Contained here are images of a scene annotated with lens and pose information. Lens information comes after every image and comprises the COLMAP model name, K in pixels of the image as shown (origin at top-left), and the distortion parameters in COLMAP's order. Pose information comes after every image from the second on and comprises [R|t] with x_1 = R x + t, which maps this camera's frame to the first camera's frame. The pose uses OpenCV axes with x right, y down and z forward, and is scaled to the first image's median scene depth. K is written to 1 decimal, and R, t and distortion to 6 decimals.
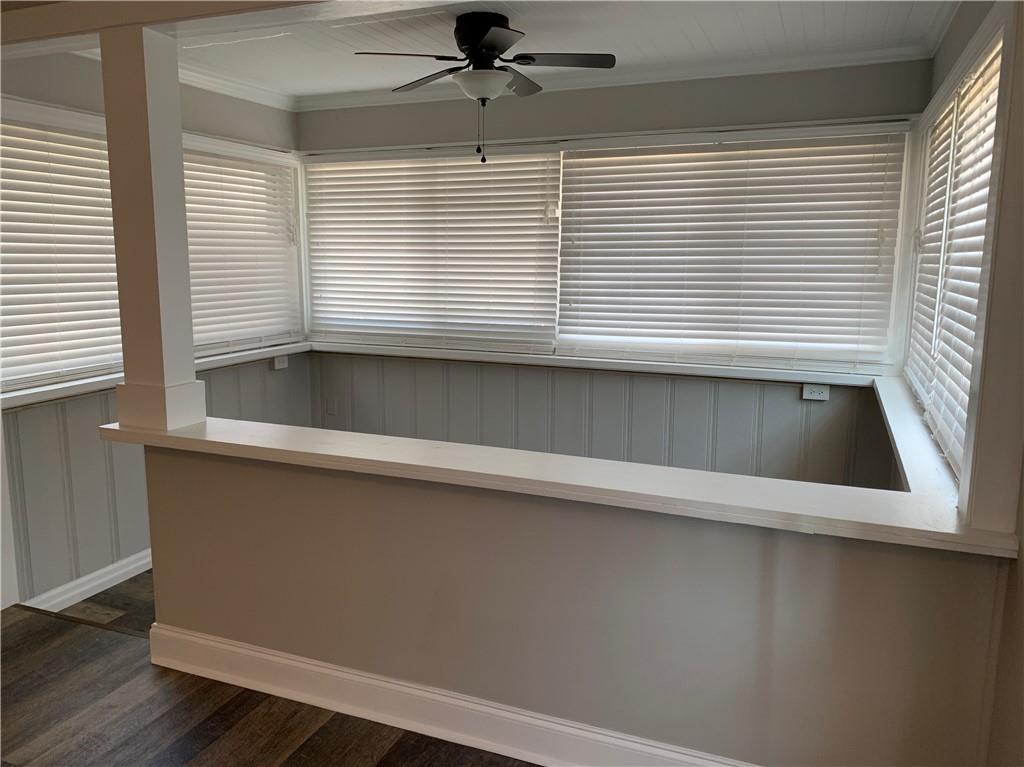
lens RADIAL K [[787.2, 0, 505.4], [0, 787.2, 378.1], [0, 0, 1]] dist [0.021962, -0.036914]
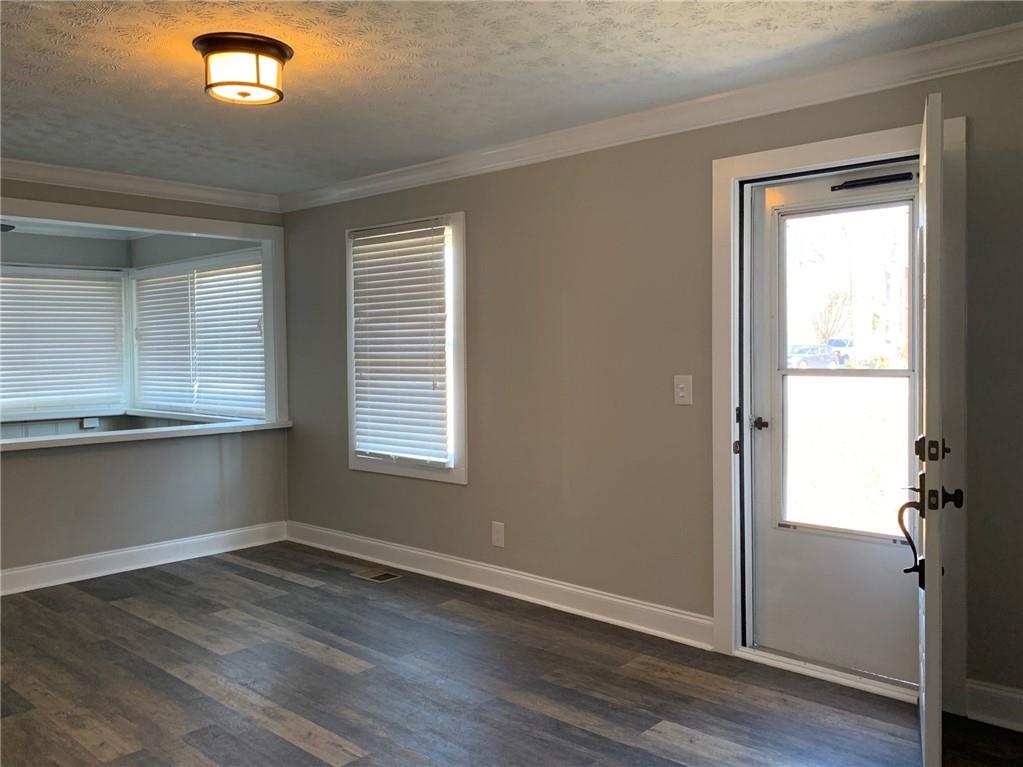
lens RADIAL K [[879.2, 0, 514.2], [0, 879.2, 373.3], [0, 0, 1]] dist [0.058552, -0.084958]
pose [[0.355769, -0.034206, 0.933948, -1.035886], [0.152676, 0.988032, -0.021973, 0.092420], [-0.922018, 0.150409, 0.356734, -0.519349]]
